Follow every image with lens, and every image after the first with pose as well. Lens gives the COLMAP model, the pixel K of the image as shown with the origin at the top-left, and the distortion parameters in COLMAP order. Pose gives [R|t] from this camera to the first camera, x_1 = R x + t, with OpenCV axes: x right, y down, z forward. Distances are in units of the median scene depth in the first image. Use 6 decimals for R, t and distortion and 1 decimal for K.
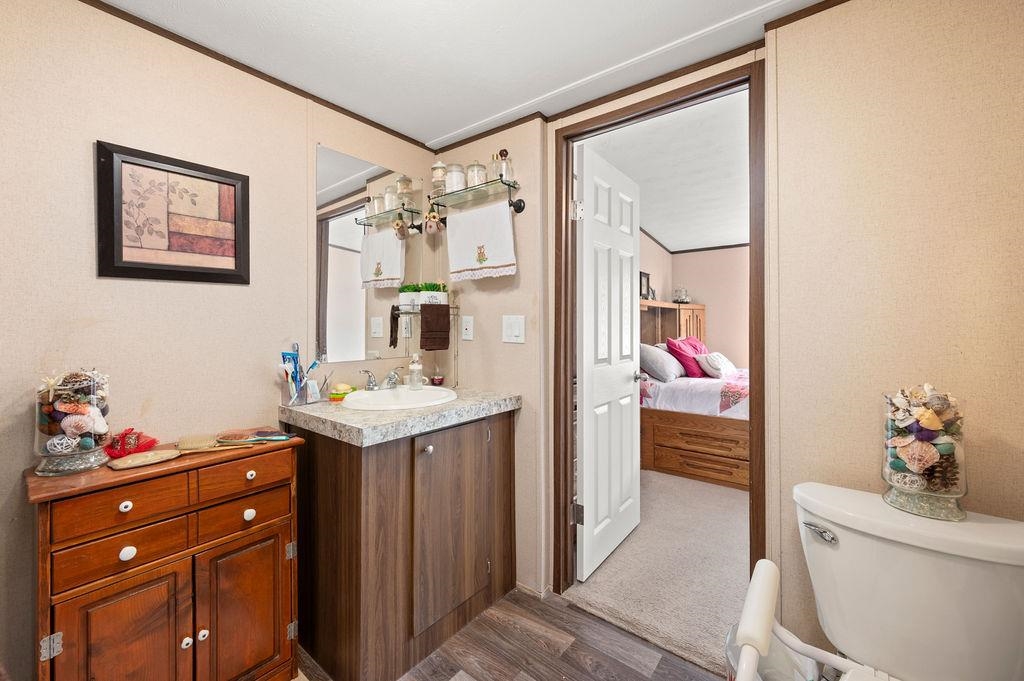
lens RADIAL K [[408.2, 0, 511.9], [0, 408.2, 326.6], [0, 0, 1]] dist [-0.000766, -0.000111]
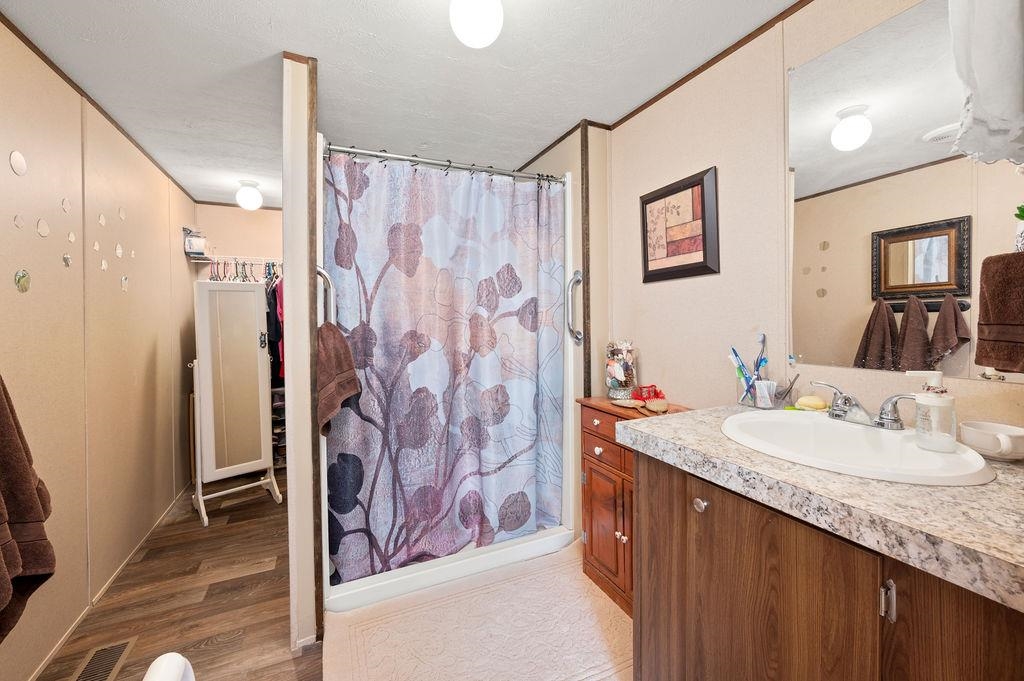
lens RADIAL K [[408.2, 0, 511.9], [0, 408.2, 326.6], [0, 0, 1]] dist [-0.000766, -0.000111]
pose [[-0.441836, 0.027031, -0.896689, 0.519925], [0.008316, 0.999626, 0.026037, -0.001606], [0.897057, 0.004047, -0.441896, 1.044540]]
